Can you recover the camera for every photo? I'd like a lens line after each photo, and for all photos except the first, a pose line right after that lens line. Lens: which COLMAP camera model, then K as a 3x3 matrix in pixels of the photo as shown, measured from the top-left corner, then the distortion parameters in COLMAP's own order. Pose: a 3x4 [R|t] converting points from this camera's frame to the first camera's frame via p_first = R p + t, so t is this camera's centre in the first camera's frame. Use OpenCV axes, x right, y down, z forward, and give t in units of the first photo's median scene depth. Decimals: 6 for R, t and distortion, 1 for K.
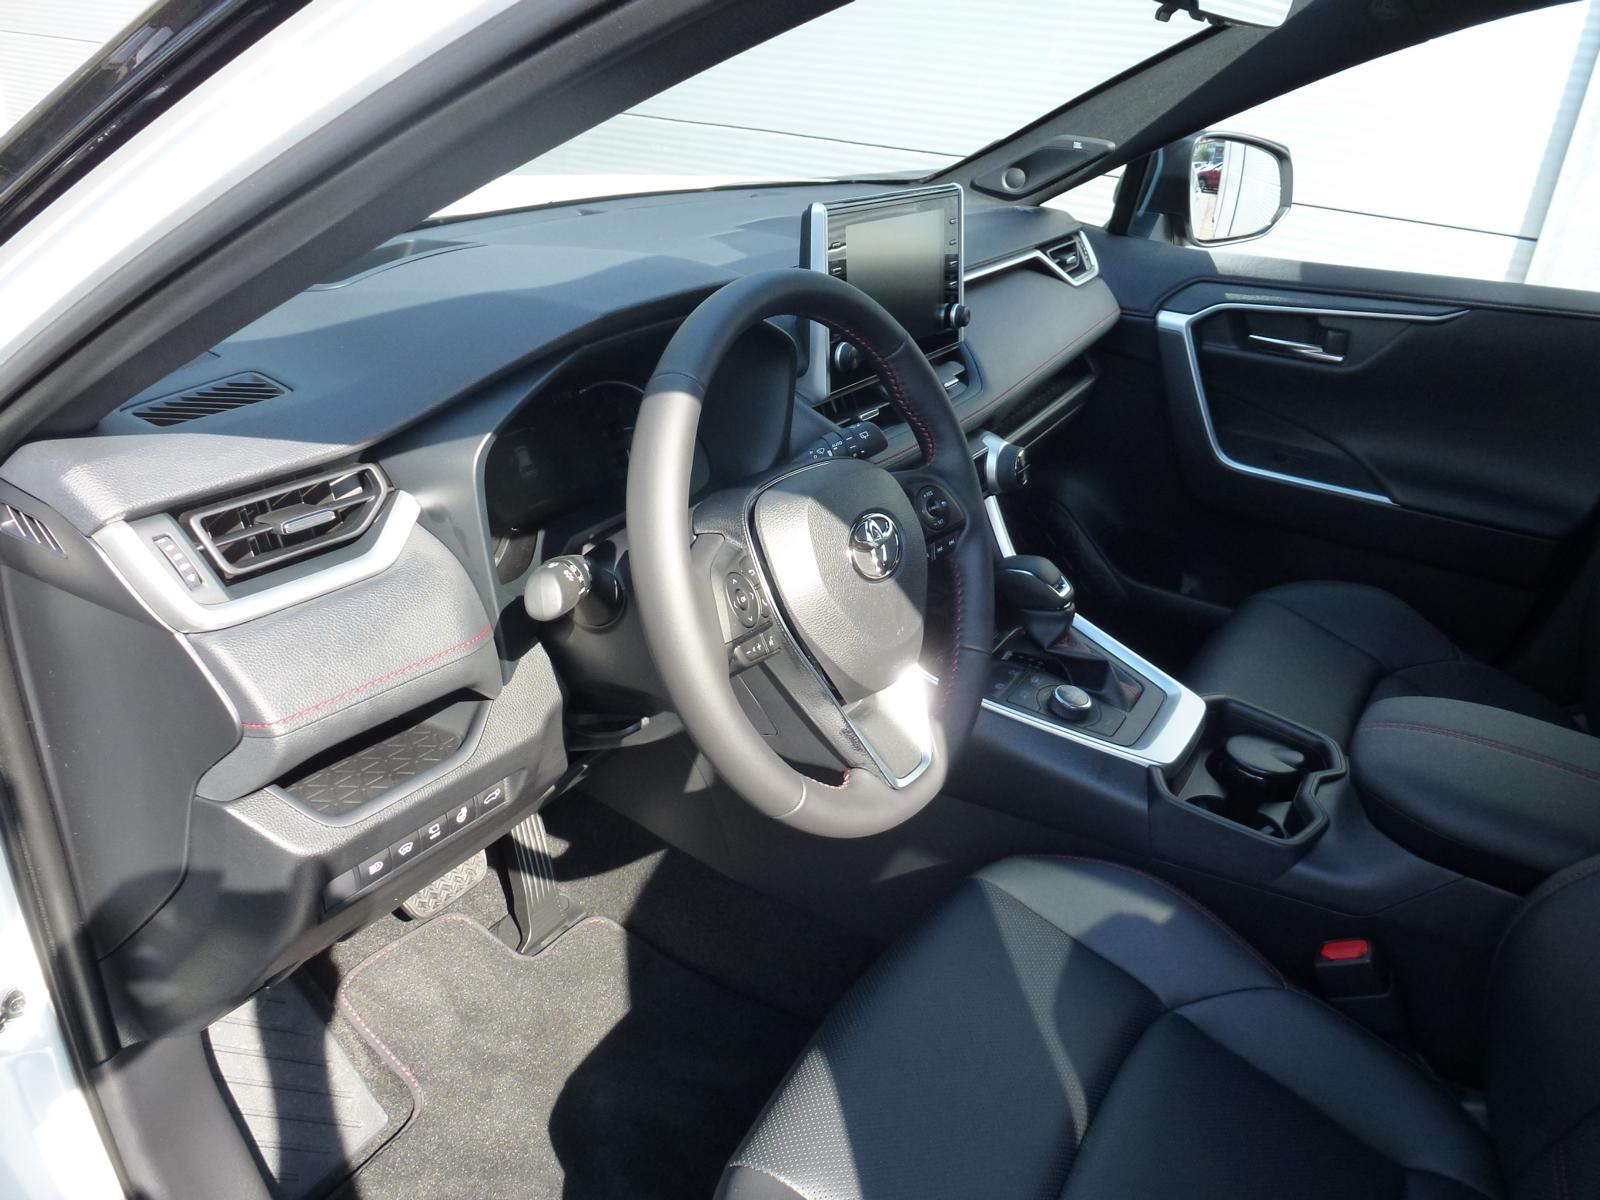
lens RADIAL K [[1154.8, 0, 800.0], [0, 1154.8, 600.0], [0, 0, 1]] dist [-0.078335, 0.025211]
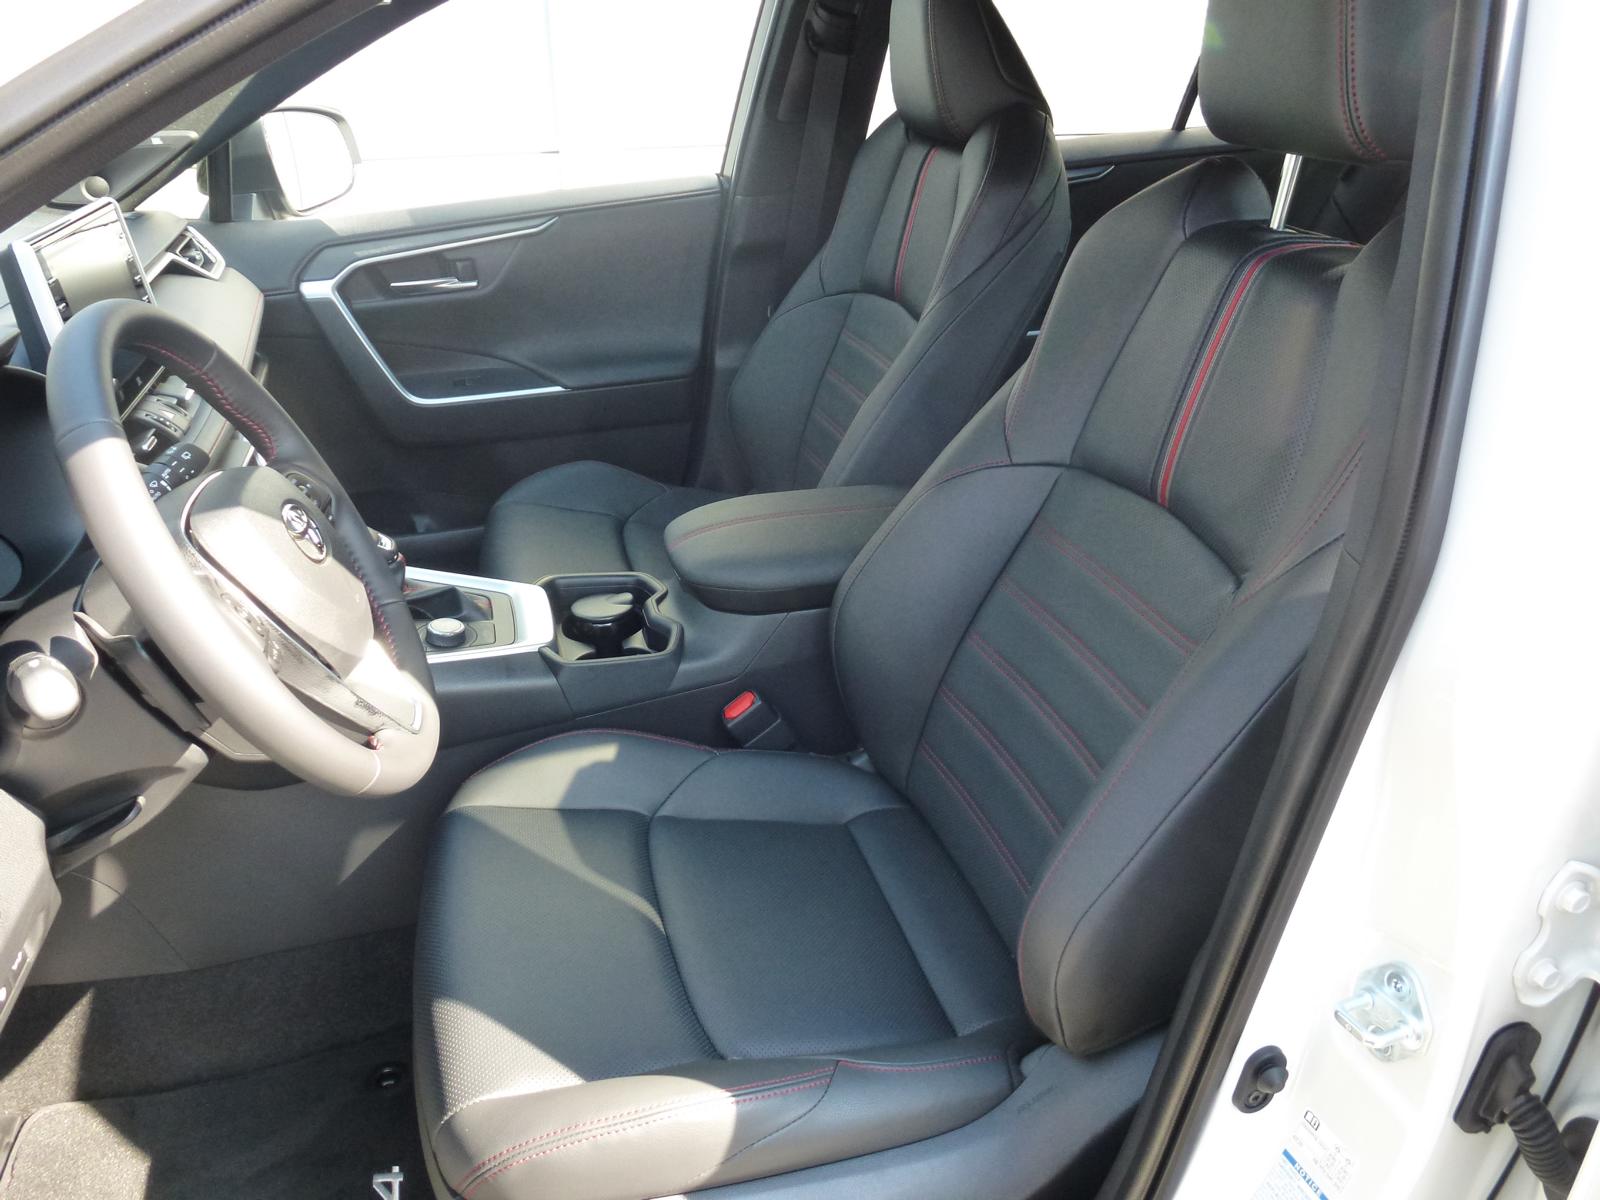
lens RADIAL K [[1154.8, 0, 800.0], [0, 1154.8, 600.0], [0, 0, 1]] dist [-0.078335, 0.025211]
pose [[0.670518, -0.394395, 0.628377, -0.204342], [0.374532, 0.911086, 0.172185, -0.000394], [-0.640414, 0.119894, 0.758614, -0.045239]]
